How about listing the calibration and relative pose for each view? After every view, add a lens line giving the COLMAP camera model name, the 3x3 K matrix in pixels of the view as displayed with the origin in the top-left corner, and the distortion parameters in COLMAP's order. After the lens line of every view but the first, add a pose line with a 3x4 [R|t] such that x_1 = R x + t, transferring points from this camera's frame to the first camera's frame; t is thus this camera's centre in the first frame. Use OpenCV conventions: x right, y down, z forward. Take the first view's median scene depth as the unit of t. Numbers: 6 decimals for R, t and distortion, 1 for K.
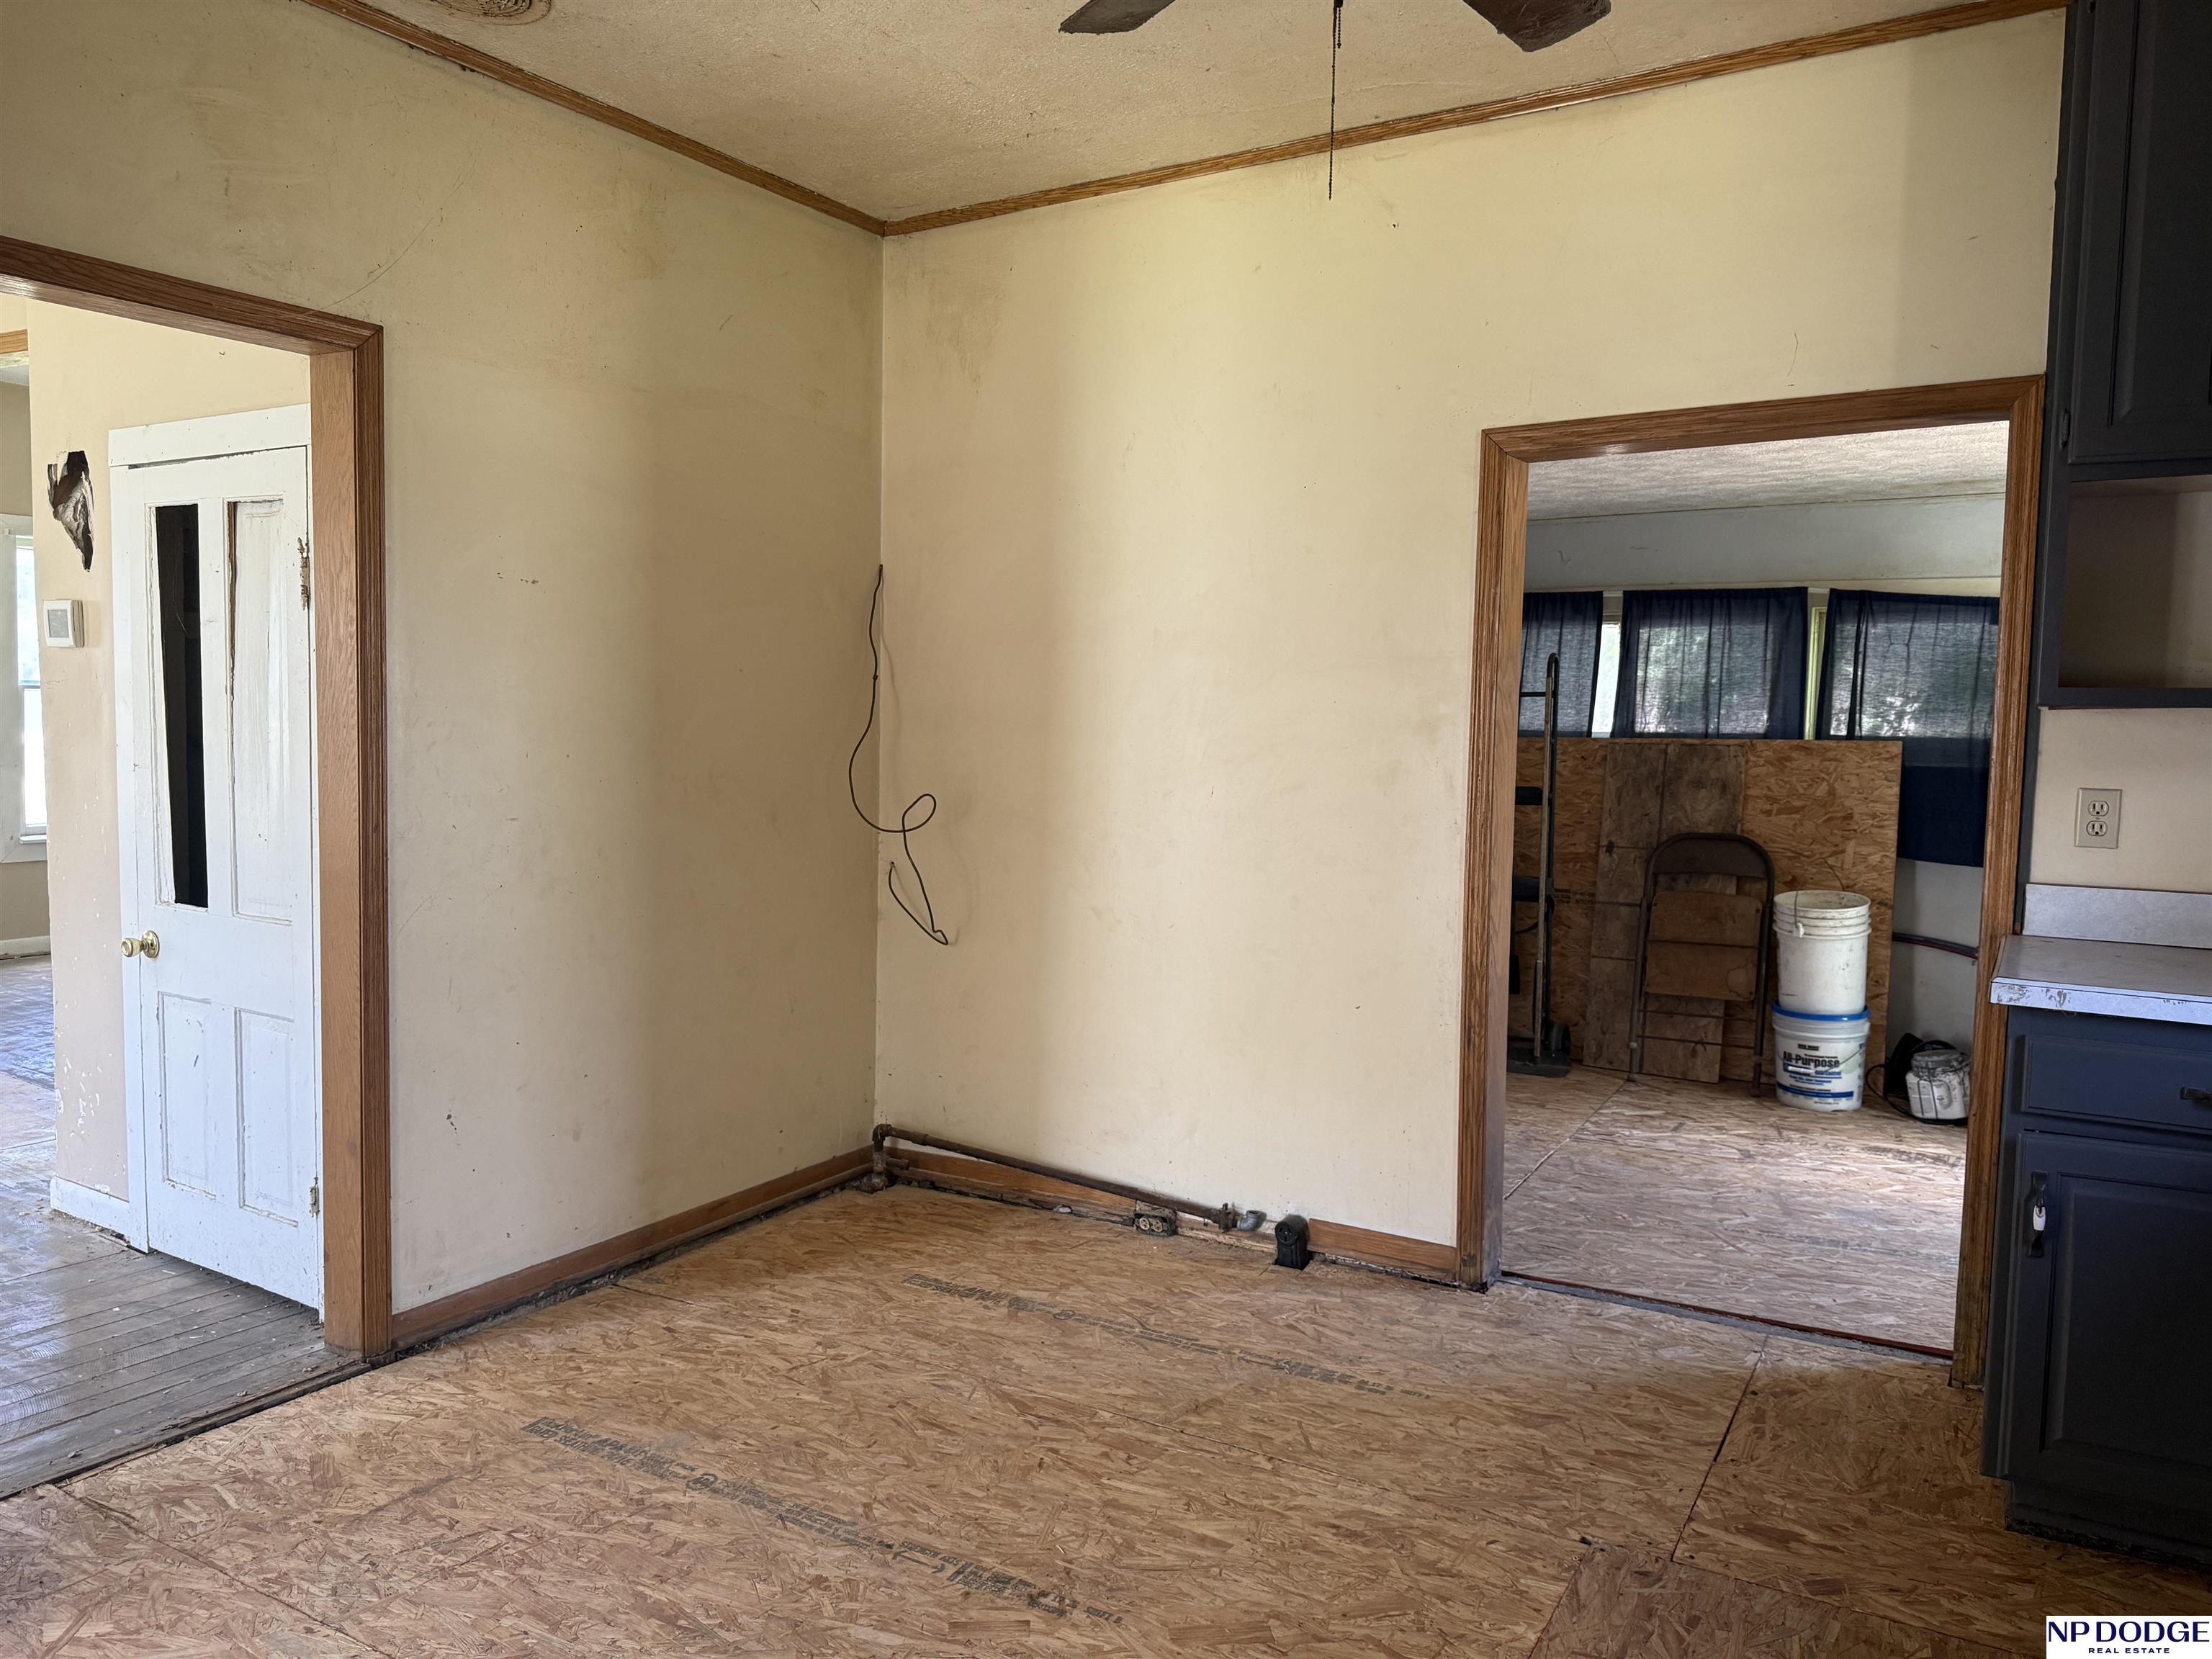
lens RADIAL K [[1569.2, 0, 1106.0], [0, 1569.2, 829.5], [0, 0, 1]] dist [0.010956, -0.002994]
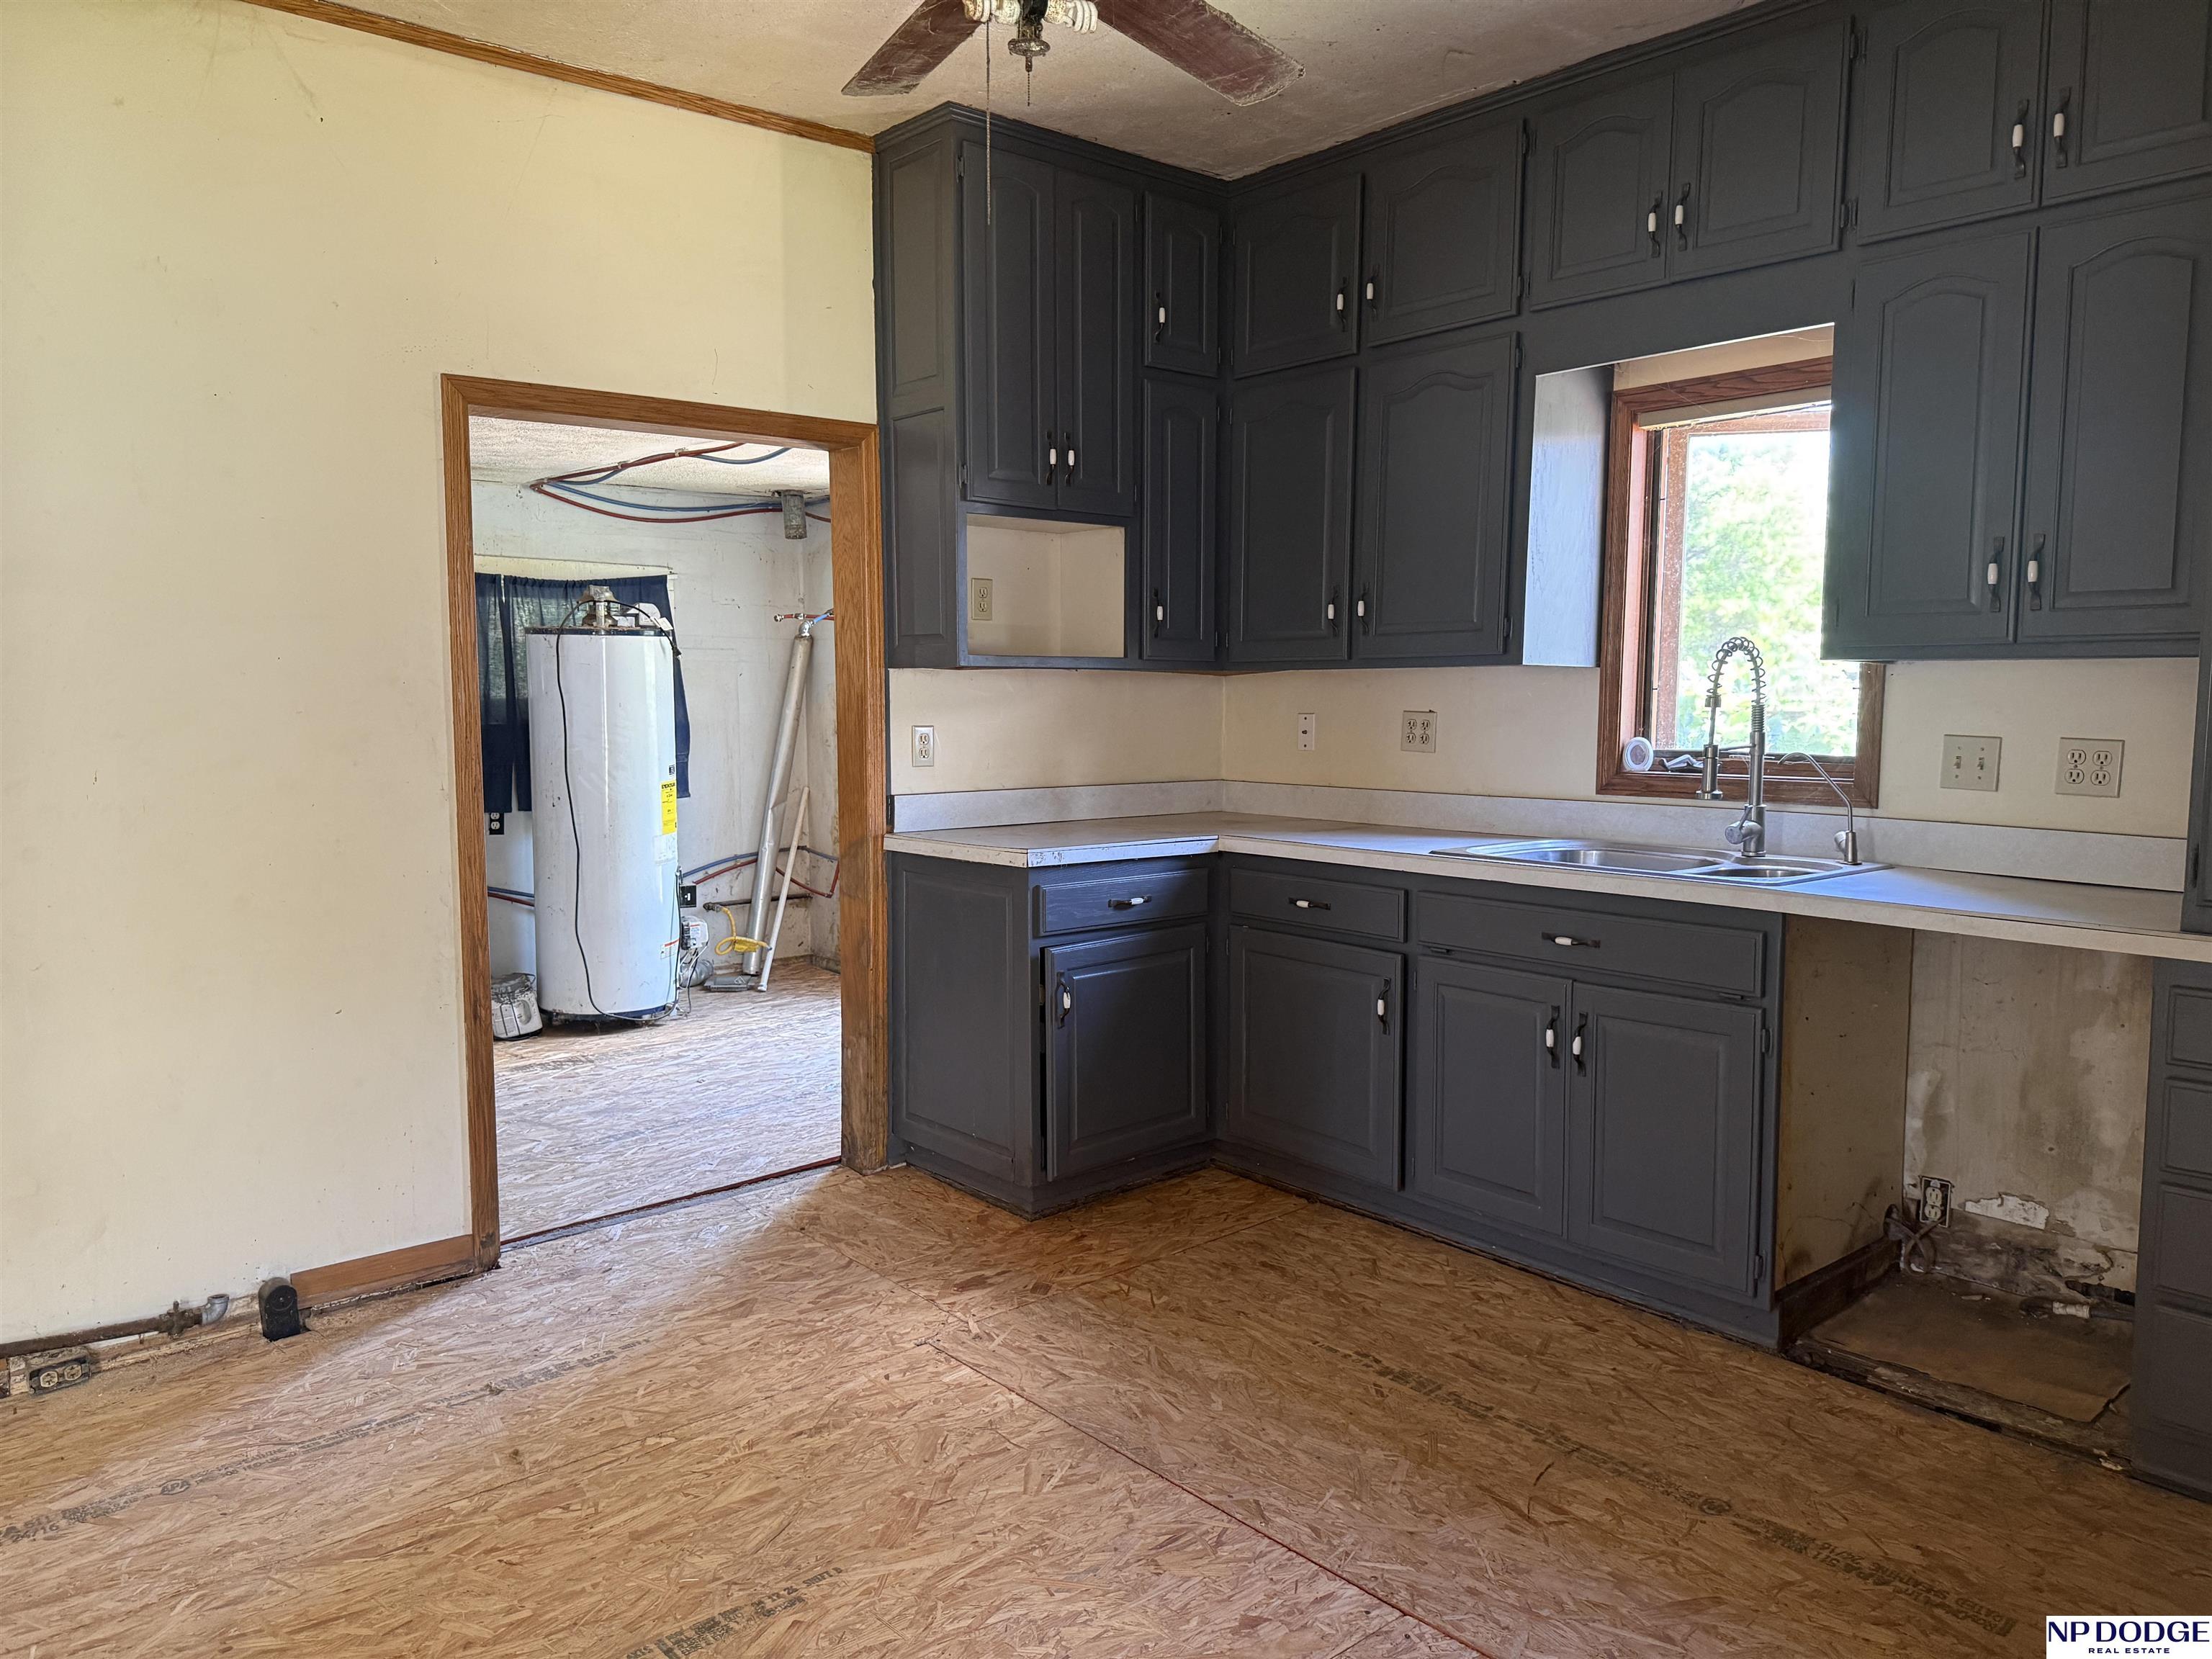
lens RADIAL K [[1570.6, 0, 1096.7], [0, 1570.6, 834.5], [0, 0, 1]] dist [0.089086, -0.124748]
pose [[0.324105, -0.103587, 0.940333, -0.370901], [0.084788, 0.993167, 0.080183, -0.014783], [-0.942214, 0.053741, 0.330673, 0.209387]]
